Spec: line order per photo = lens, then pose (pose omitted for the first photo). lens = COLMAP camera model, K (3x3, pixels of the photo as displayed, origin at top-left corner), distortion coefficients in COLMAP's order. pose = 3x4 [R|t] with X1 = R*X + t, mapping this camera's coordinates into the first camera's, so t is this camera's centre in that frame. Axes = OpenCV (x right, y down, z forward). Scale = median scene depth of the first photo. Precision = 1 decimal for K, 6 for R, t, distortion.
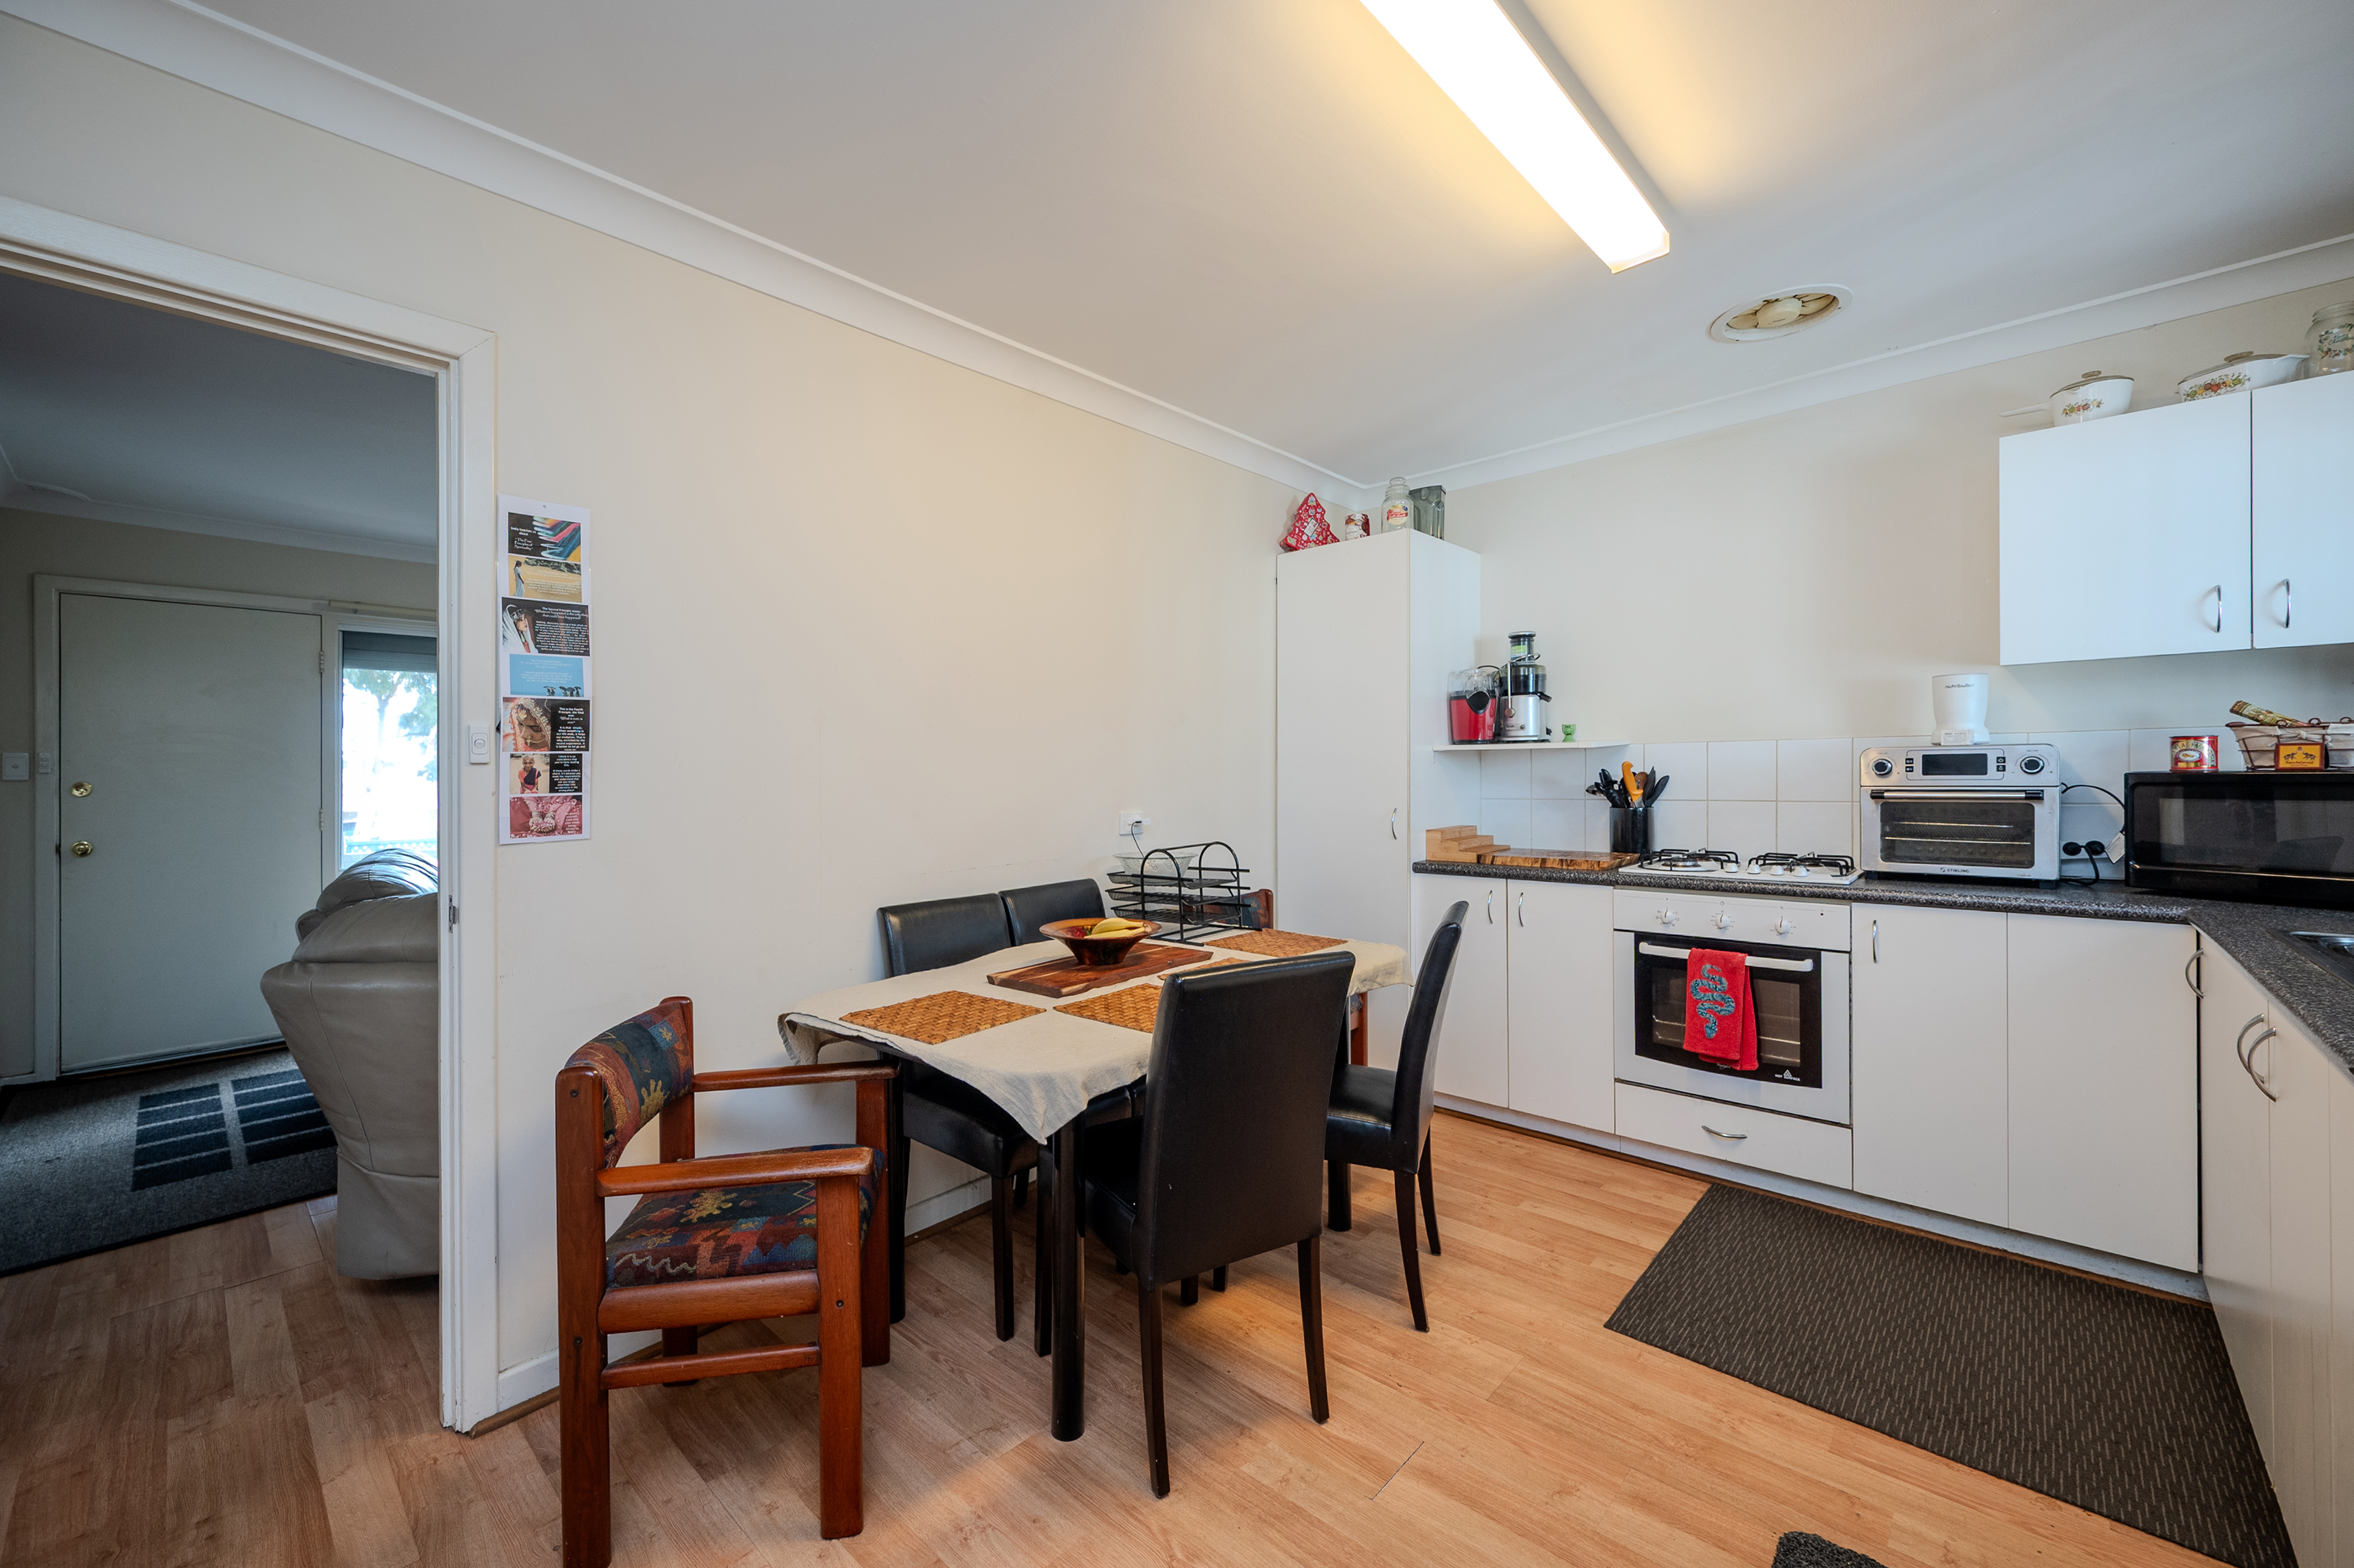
lens RADIAL K [[932.0, 0, 1177.0], [0, 932.0, 784.0], [0, 0, 1]] dist [0.000366, -0.000040]
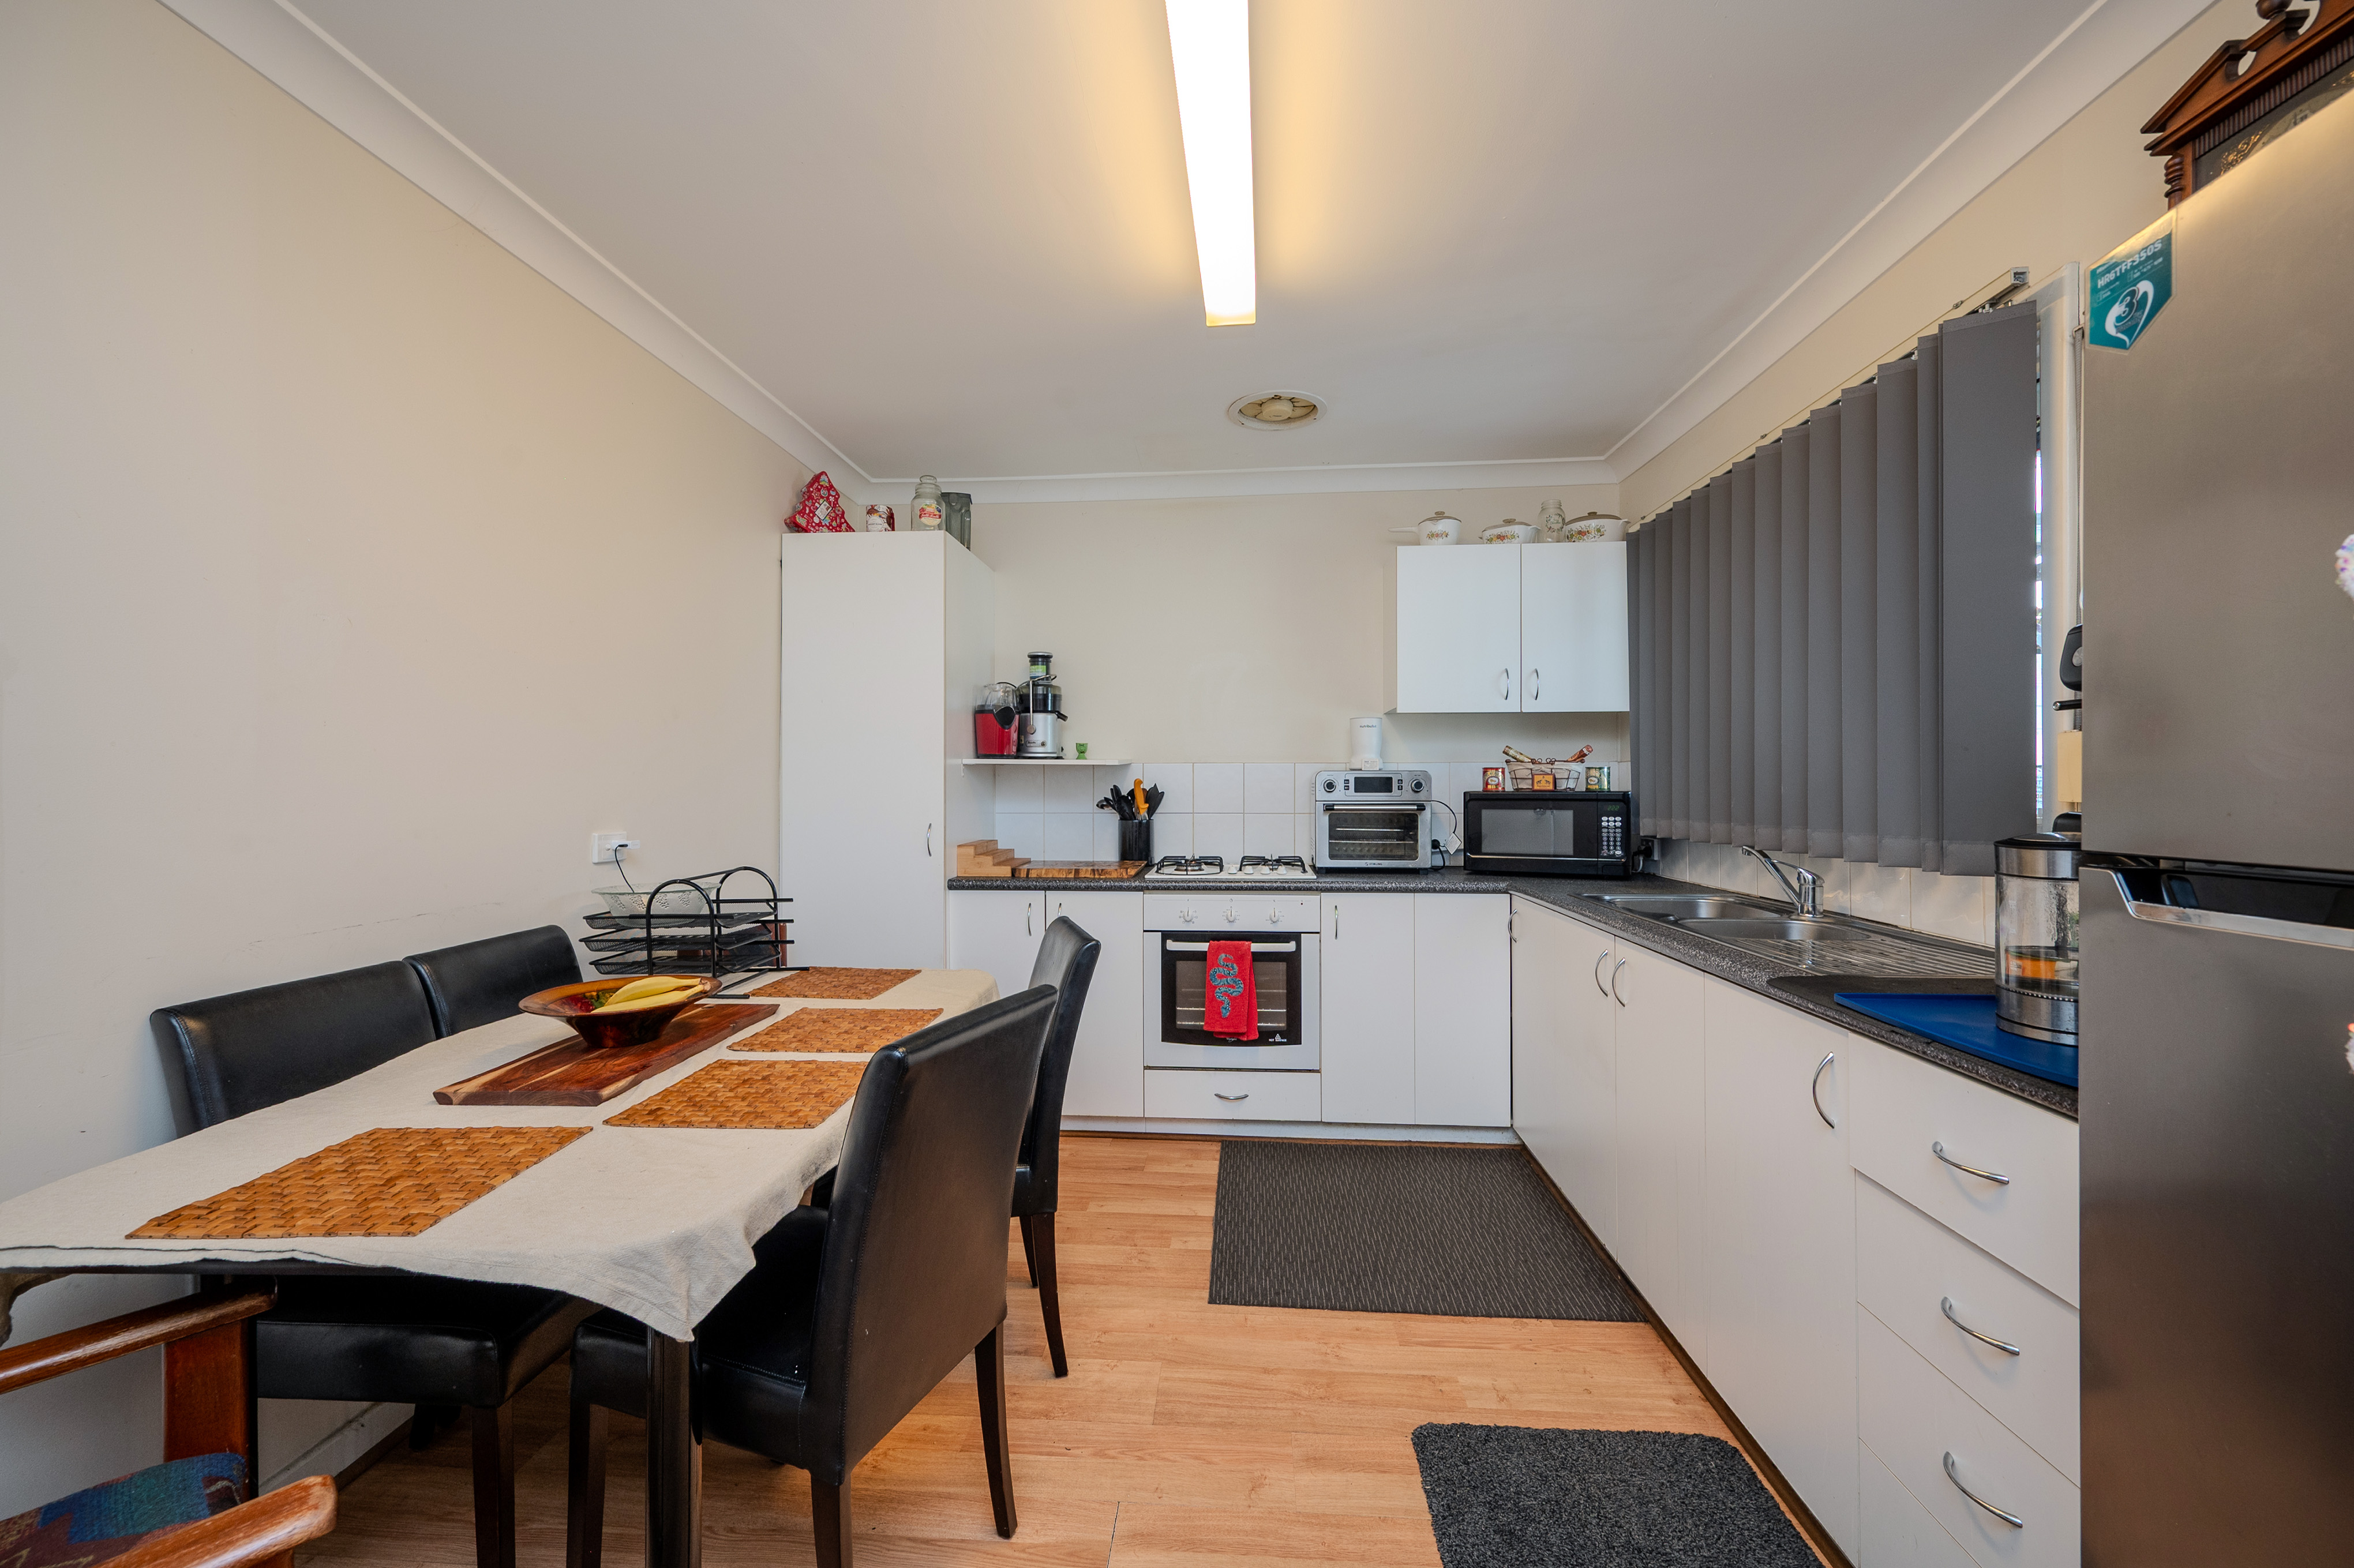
lens RADIAL K [[877.3, 0, 1186.7], [0, 877.3, 800.1], [0, 0, 1]] dist [0.001006, -0.000029]
pose [[0.781505, 0.003647, 0.623888, -0.153170], [-0.003144, 0.999993, -0.001907, 0.004316], [-0.623891, -0.000471, 0.781511, 0.180217]]
